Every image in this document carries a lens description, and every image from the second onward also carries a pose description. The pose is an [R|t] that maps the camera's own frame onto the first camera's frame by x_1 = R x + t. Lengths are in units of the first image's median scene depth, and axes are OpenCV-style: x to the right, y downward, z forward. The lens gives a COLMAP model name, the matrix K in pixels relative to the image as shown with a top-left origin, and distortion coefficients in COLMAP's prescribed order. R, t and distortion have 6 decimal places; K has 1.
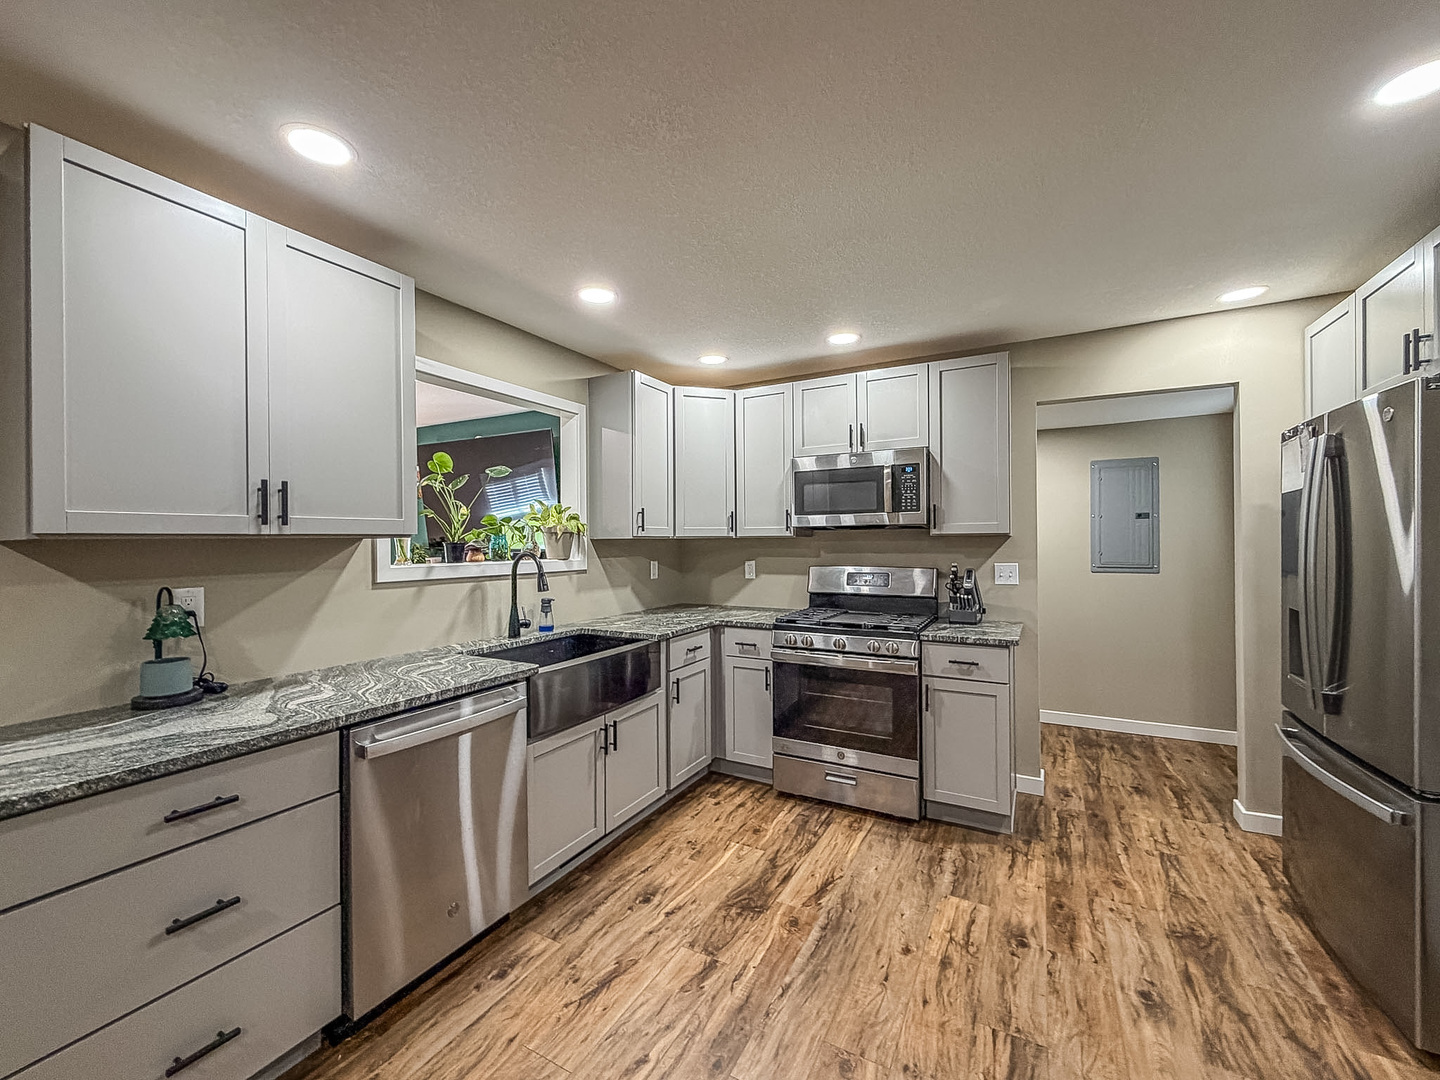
lens RADIAL K [[588.4, 0, 717.2], [0, 588.4, 537.8], [0, 0, 1]] dist [0.002381, -0.000192]
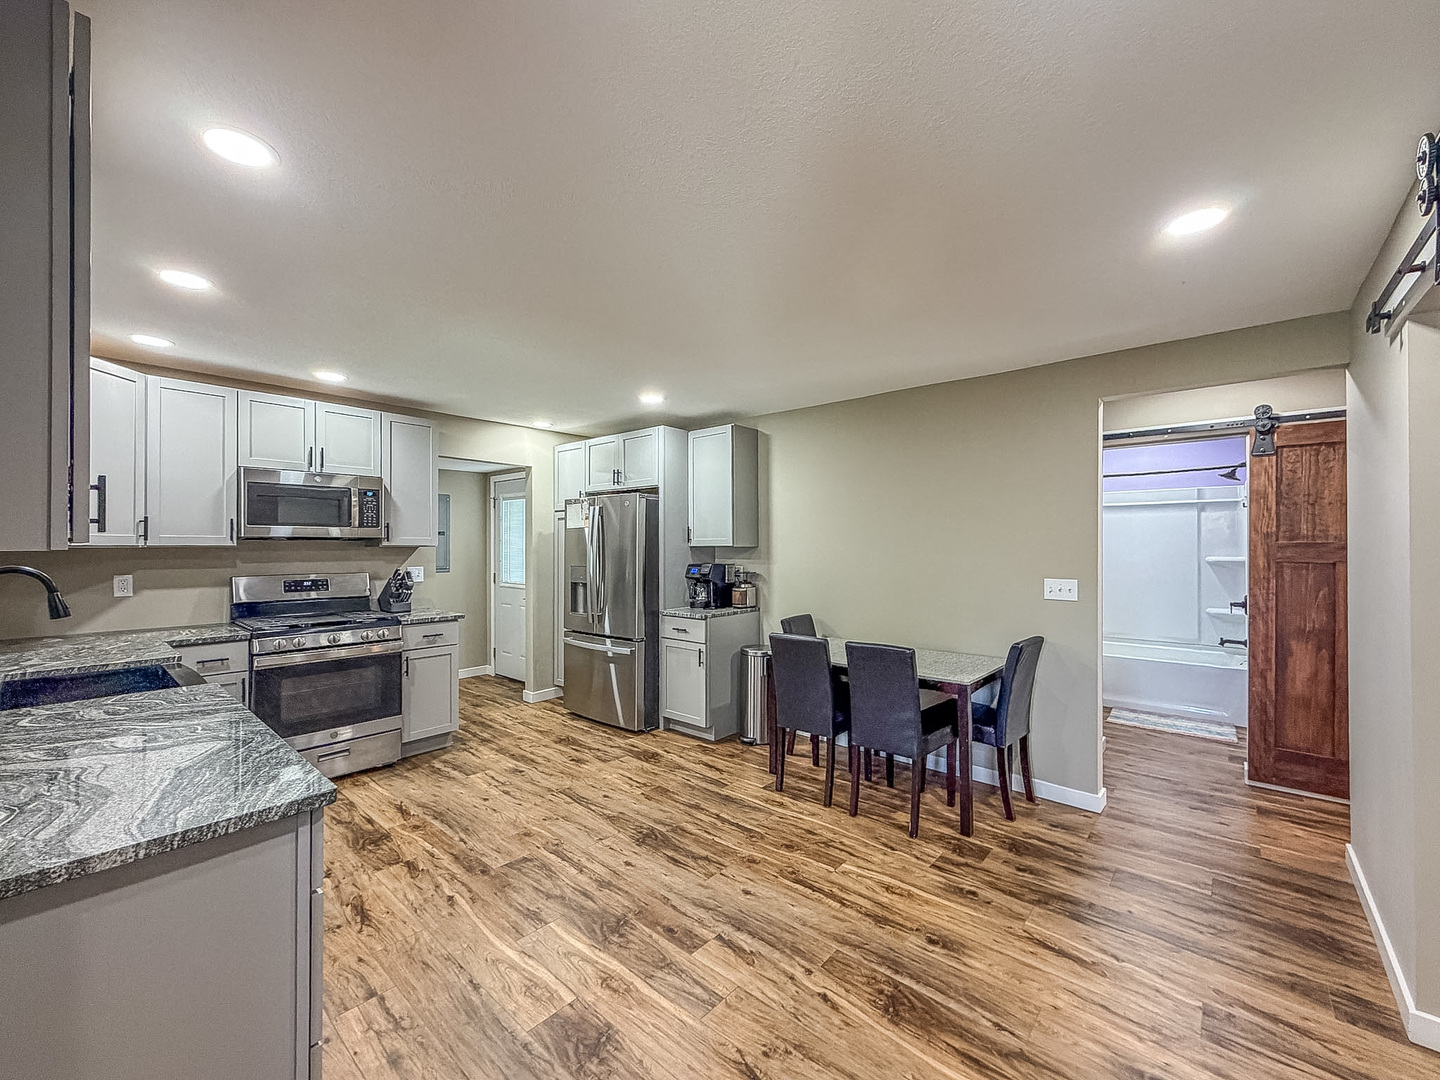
lens RADIAL K [[588.4, 0, 717.7], [0, 588.4, 544.8], [0, 0, 1]] dist [0.002381, -0.000192]
pose [[0.215149, 0.008989, 0.976540, -0.846952], [-0.003932, 0.999958, -0.008338, 0.000150], [-0.976573, -0.002046, 0.215175, 0.010589]]
